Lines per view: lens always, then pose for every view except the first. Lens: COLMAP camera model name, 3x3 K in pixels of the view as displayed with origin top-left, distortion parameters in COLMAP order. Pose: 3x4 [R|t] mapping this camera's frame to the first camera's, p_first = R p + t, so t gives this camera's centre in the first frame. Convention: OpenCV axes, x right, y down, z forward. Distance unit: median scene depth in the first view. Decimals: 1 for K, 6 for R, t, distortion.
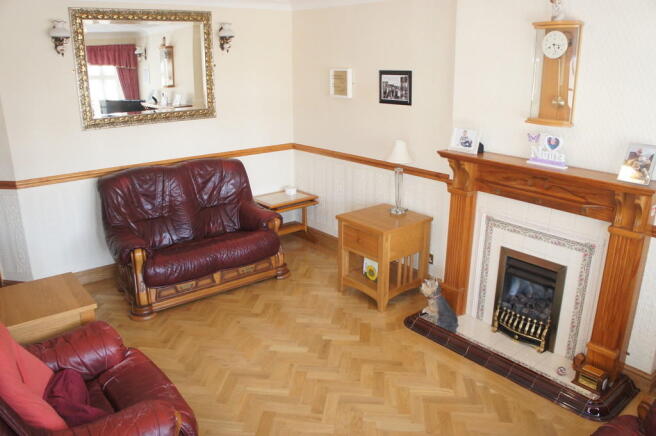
lens RADIAL K [[515.7, 0, 328.0], [0, 515.7, 218.0], [0, 0, 1]] dist [-0.170699, 0.110484]
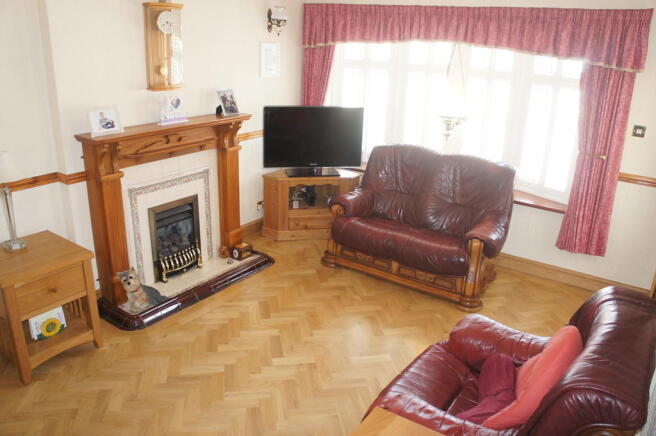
lens RADIAL K [[515.7, 0, 328.0], [0, 515.7, 218.0], [0, 0, 1]] dist [-0.170699, 0.110484]
pose [[-0.283936, -0.330351, 0.900138, -0.801062], [0.249735, 0.880895, 0.402064, -0.284087], [-0.925750, 0.338957, -0.167618, 0.885526]]
